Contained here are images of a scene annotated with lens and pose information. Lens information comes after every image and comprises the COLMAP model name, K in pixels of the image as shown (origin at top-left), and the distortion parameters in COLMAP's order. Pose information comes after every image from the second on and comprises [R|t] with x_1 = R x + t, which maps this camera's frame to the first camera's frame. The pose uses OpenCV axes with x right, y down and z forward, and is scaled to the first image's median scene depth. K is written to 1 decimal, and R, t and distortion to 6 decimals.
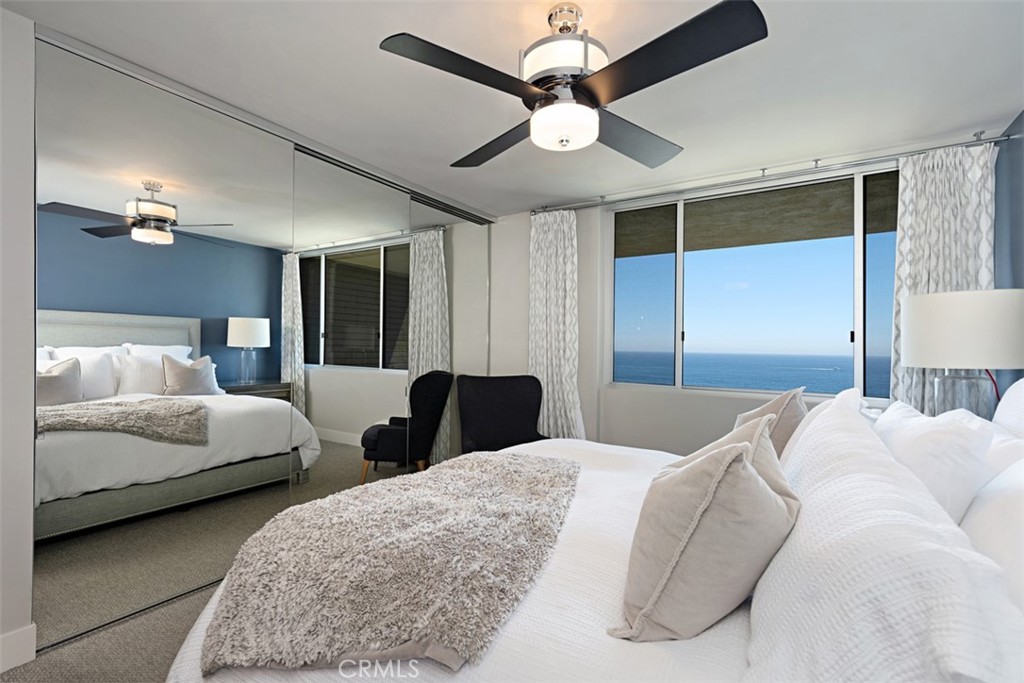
lens RADIAL K [[463.6, 0, 507.3], [0, 463.6, 343.9], [0, 0, 1]] dist [0.001879, 0.000132]
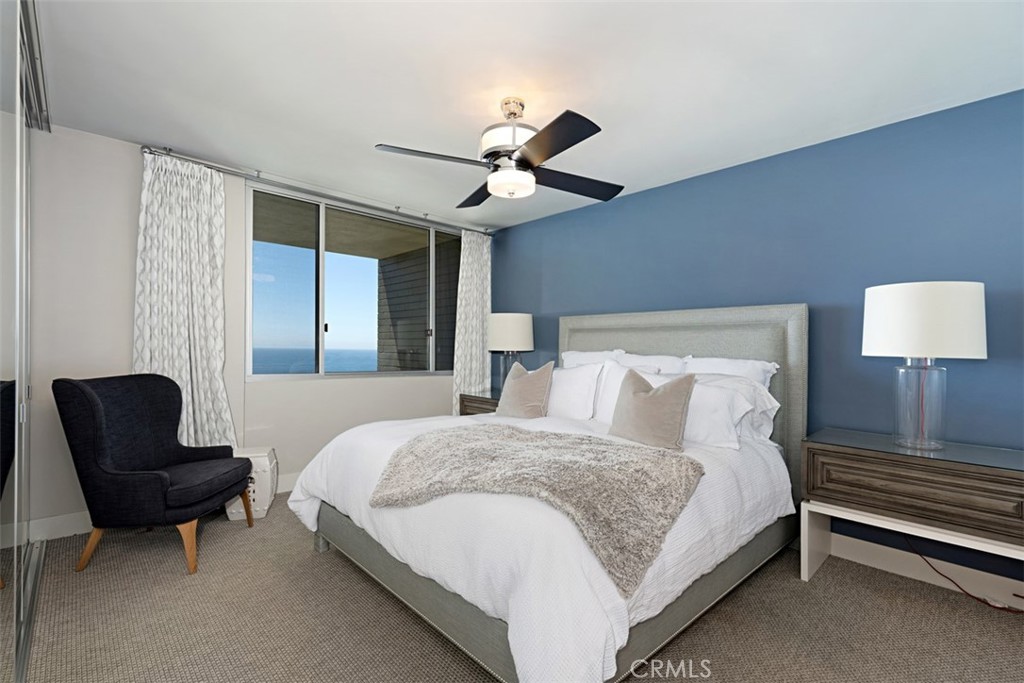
lens RADIAL K [[463.6, 0, 507.3], [0, 463.6, 343.9], [0, 0, 1]] dist [0.001879, 0.000132]
pose [[0.225828, -0.007401, 0.974139, -0.659187], [-0.019201, 0.999743, 0.012046, -0.001681], [-0.973978, -0.021425, 0.225628, 0.366132]]
